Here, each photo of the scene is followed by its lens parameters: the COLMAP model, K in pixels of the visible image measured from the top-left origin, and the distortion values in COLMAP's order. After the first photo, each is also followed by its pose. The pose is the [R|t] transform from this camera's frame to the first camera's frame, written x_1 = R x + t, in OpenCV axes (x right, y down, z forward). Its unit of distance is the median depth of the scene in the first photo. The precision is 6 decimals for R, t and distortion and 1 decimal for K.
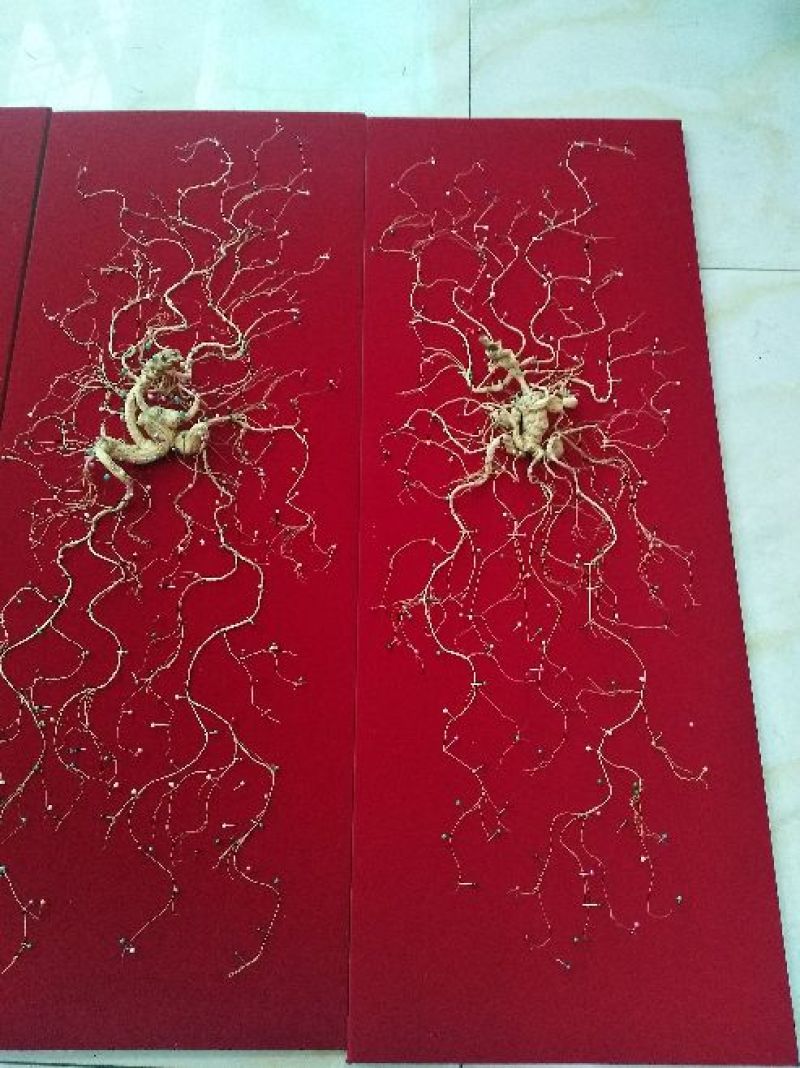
lens RADIAL K [[795.5, 0, 400.0], [0, 795.5, 534.0], [0, 0, 1]] dist [0.024128, -0.007303]
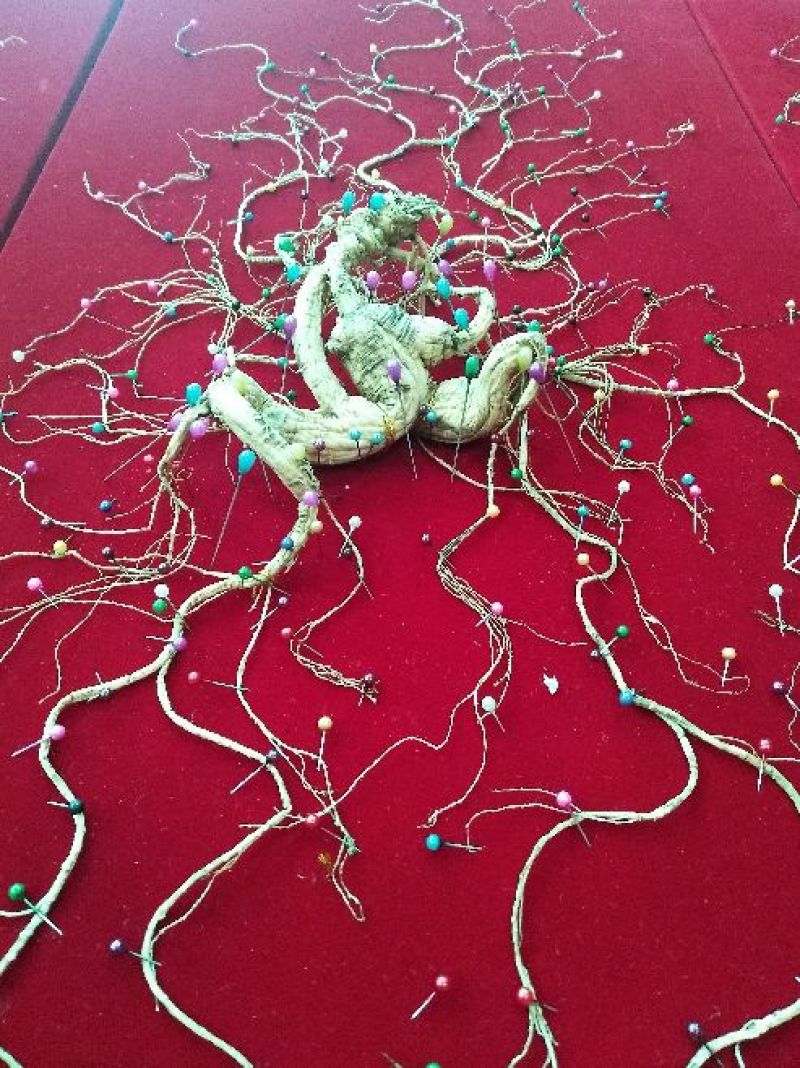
lens RADIAL K [[821.7, 0, 400.0], [0, 821.7, 534.0], [0, 0, 1]] dist [0.103068, -0.224669]
pose [[0.999940, 0.000249, 0.010966, -0.299261], [0.003584, 0.937471, -0.348044, 0.061773], [-0.010367, 0.348063, 0.937414, 0.685218]]
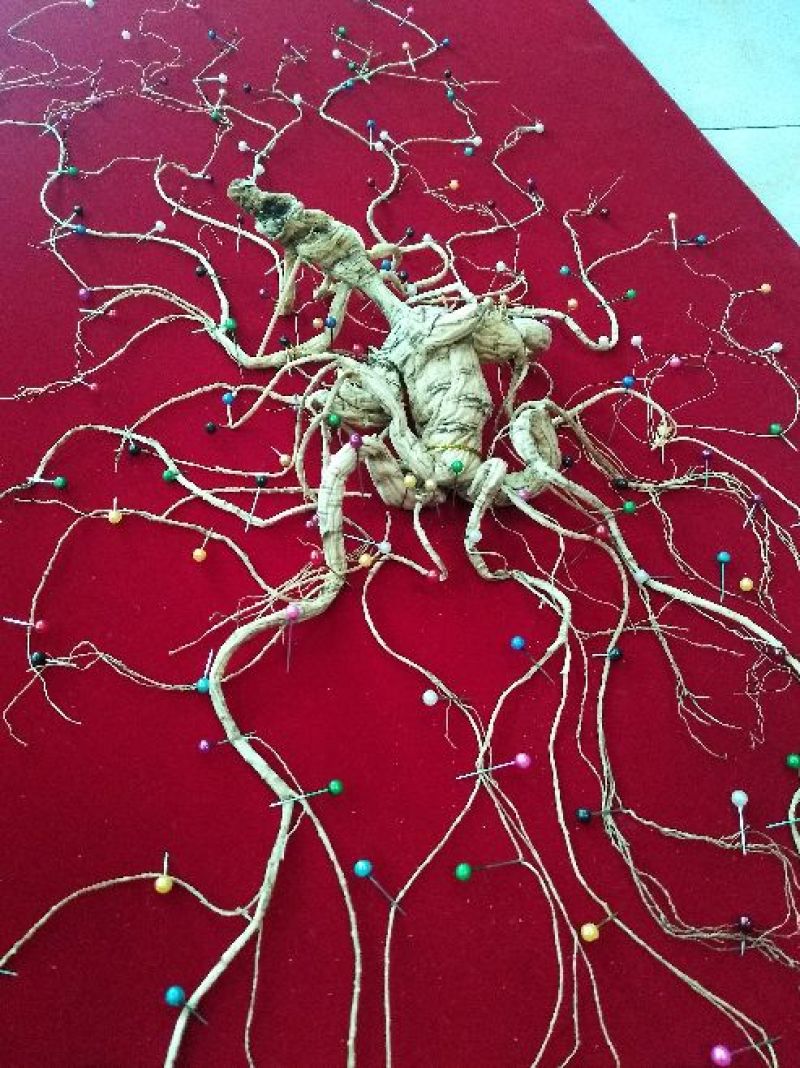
lens RADIAL K [[821.7, 0, 400.0], [0, 821.7, 534.0], [0, 0, 1]] dist [0.103068, -0.224669]
pose [[0.961459, -0.155751, 0.226580, 0.067674], [0.220018, 0.930042, -0.294303, 0.003605], [-0.164891, 0.332812, 0.928465, 0.718681]]
